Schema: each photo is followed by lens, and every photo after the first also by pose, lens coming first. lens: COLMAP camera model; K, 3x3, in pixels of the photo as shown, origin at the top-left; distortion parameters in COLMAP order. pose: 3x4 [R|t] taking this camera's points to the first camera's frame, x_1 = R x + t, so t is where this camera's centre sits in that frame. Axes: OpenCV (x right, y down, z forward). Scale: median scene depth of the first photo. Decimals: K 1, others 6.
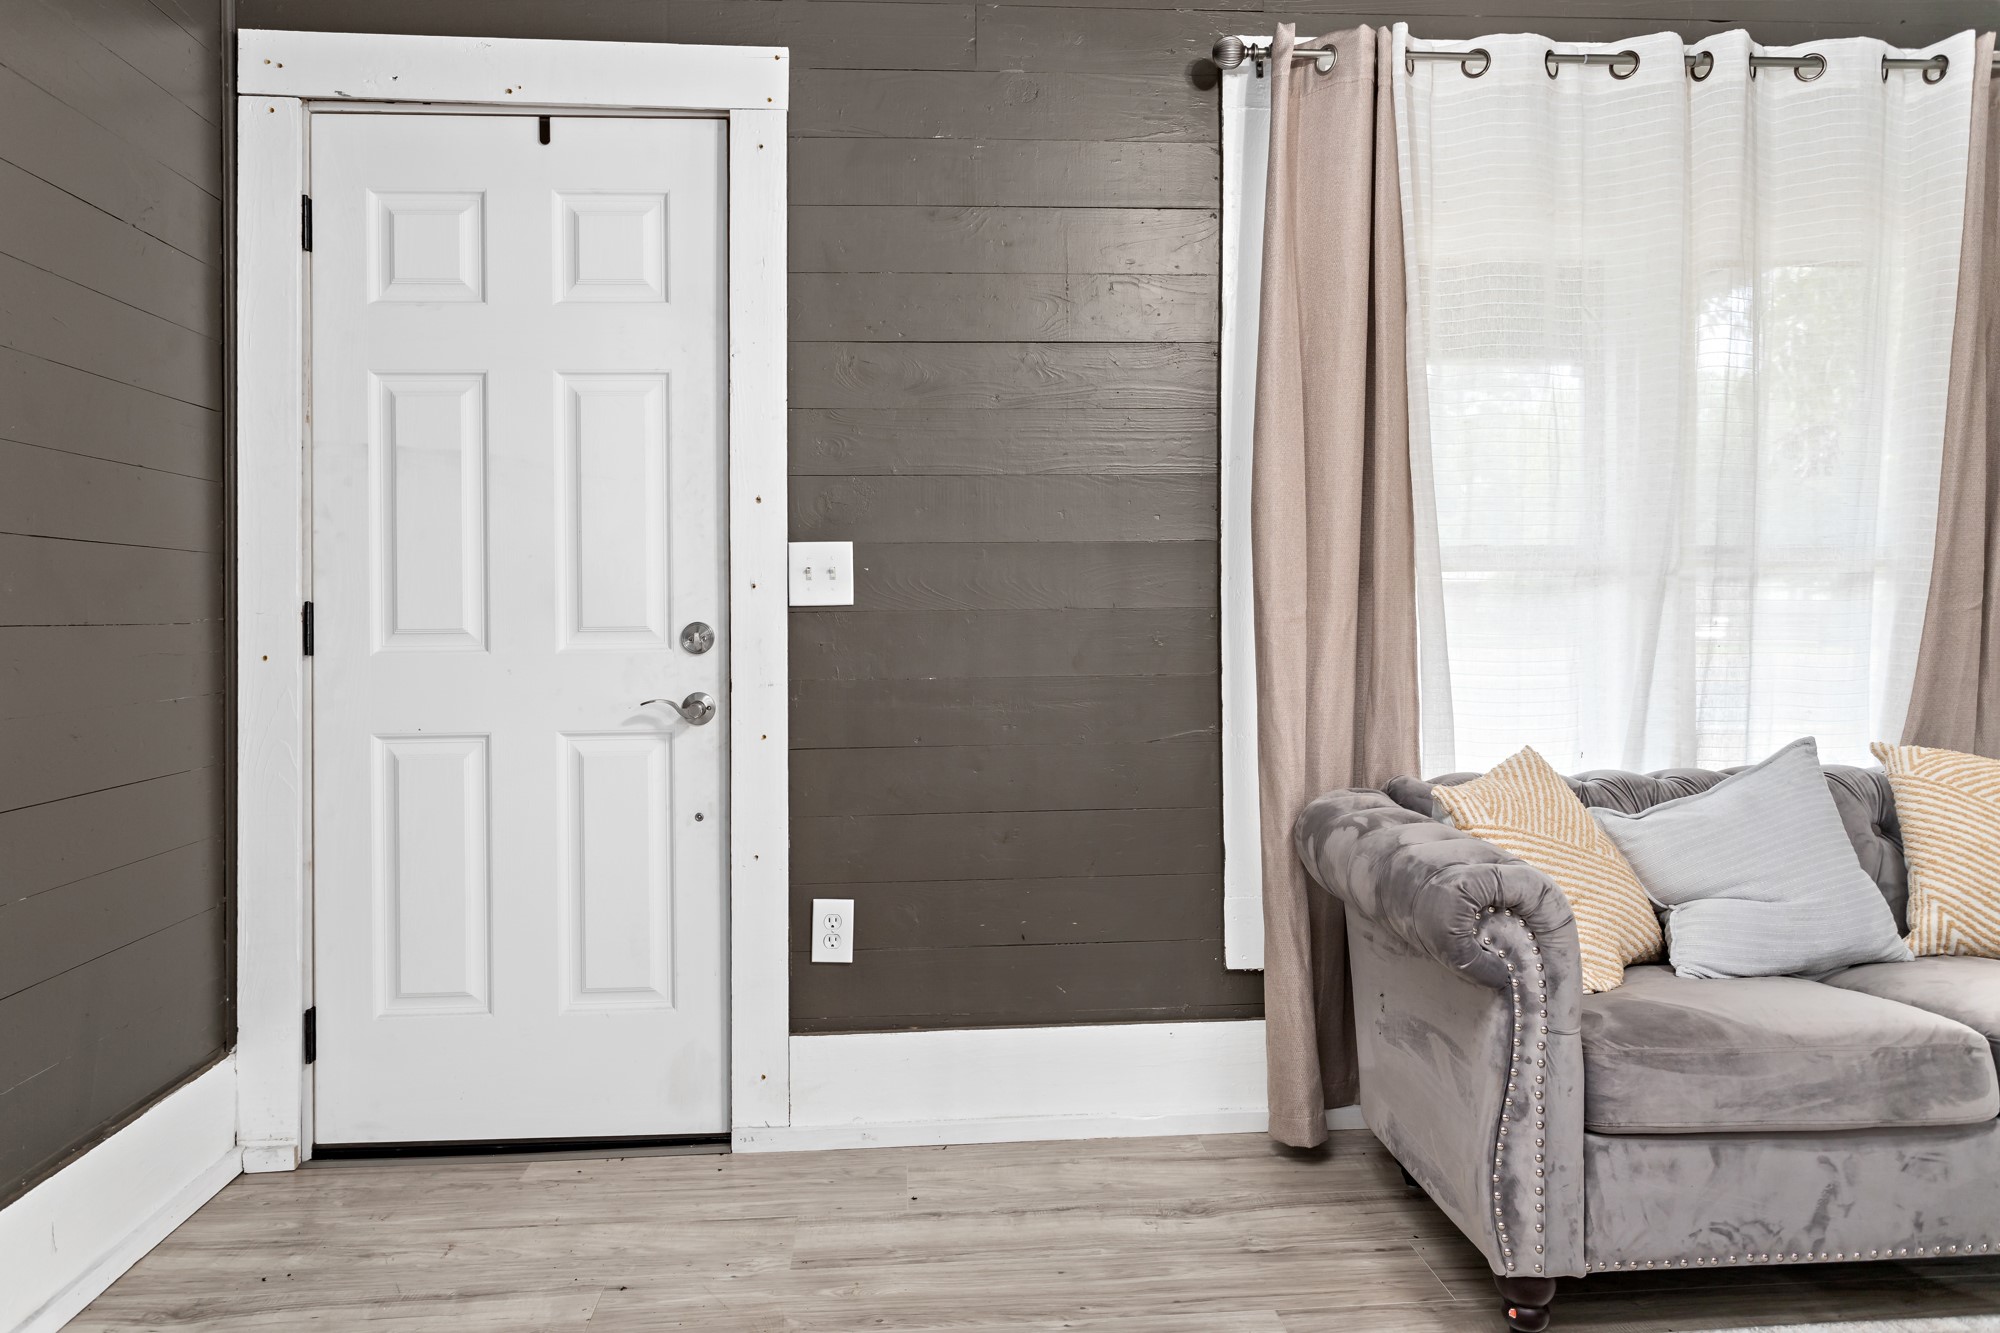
lens RADIAL K [[1361.8, 0, 969.0], [0, 1361.8, 593.0], [0, 0, 1]] dist [0.003532, 0.002731]
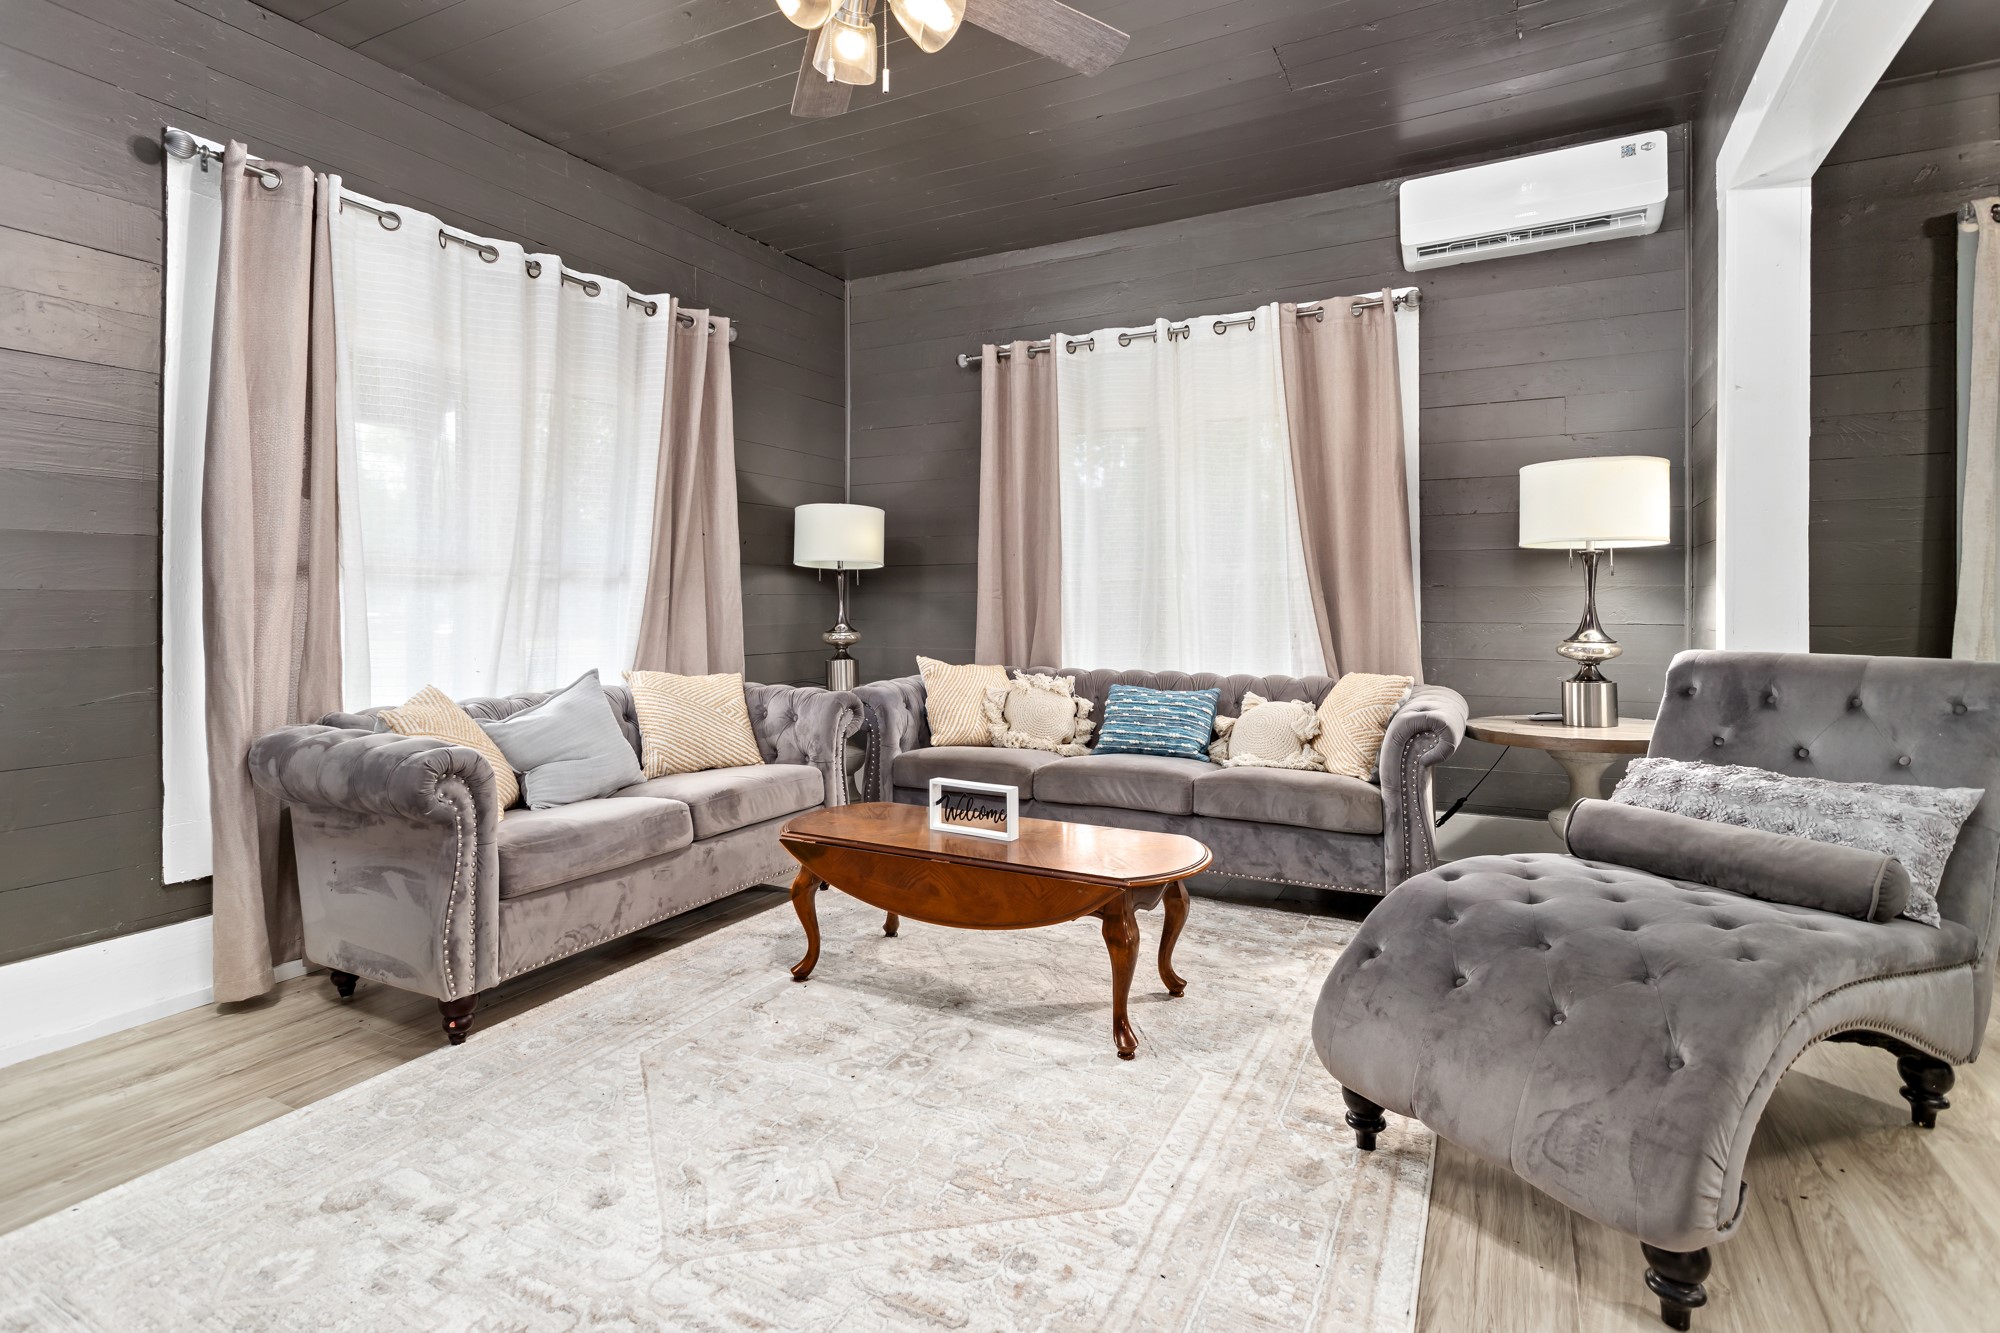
lens RADIAL K [[968.3, 0, 997.3], [0, 968.3, 606.4], [0, 0, 1]] dist [0.006817, 0.000706]
pose [[0.529785, 0.005036, 0.848117, -0.173239], [-0.008541, 0.999963, -0.000603, 0.020261], [-0.848089, -0.006924, 0.529808, -0.111124]]
